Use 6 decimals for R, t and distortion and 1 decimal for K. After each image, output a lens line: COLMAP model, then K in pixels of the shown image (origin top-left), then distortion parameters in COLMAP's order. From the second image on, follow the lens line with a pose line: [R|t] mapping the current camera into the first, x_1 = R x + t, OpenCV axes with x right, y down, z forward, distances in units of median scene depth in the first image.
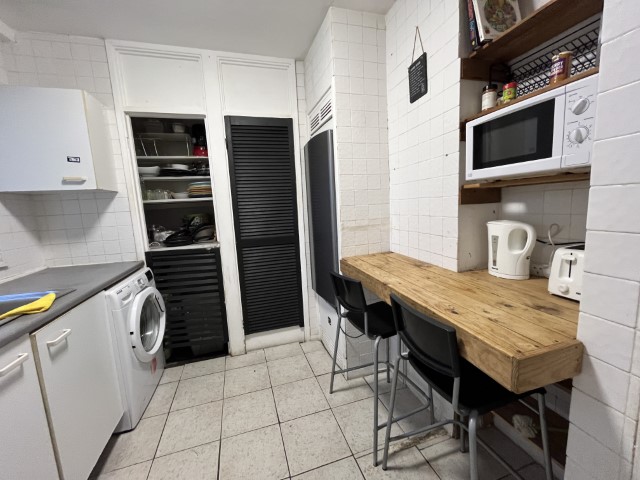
lens RADIAL K [[258.8, 0, 318.1], [0, 258.8, 239.7], [0, 0, 1]] dist [-0.003973, 0.000045]
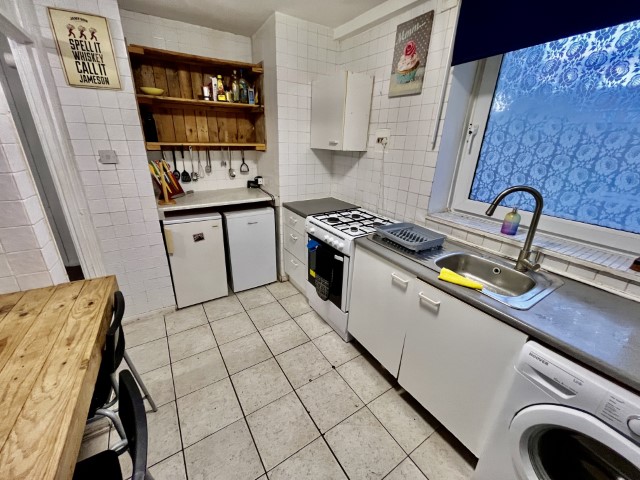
lens RADIAL K [[258.8, 0, 318.1], [0, 258.8, 239.7], [0, 0, 1]] dist [-0.003973, 0.000045]
pose [[-0.964648, 0.112314, -0.238411, -0.165333], [-0.017877, 0.874671, 0.484387, -0.390950], [0.262934, 0.471525, -0.841742, 1.435769]]
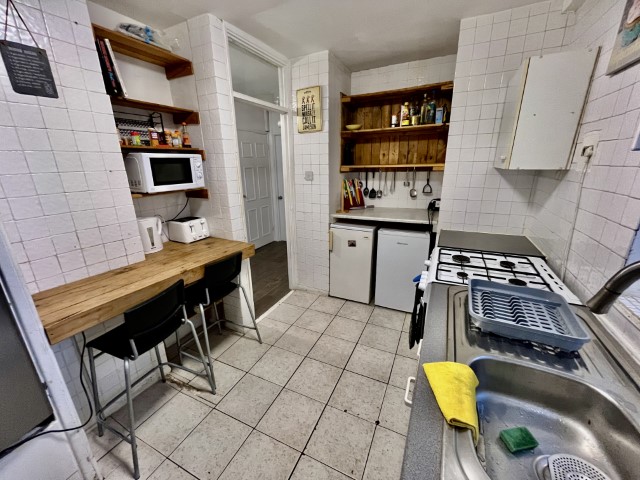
lens RADIAL K [[259.6, 0, 318.0], [0, 259.6, 239.6], [0, 0, 1]] dist [-0.001812, -0.000169]
pose [[-0.728220, -0.137646, 0.671379, -1.025196], [0.140303, 0.928935, 0.342630, -0.313276], [-0.670829, 0.343706, -0.657156, 1.262145]]
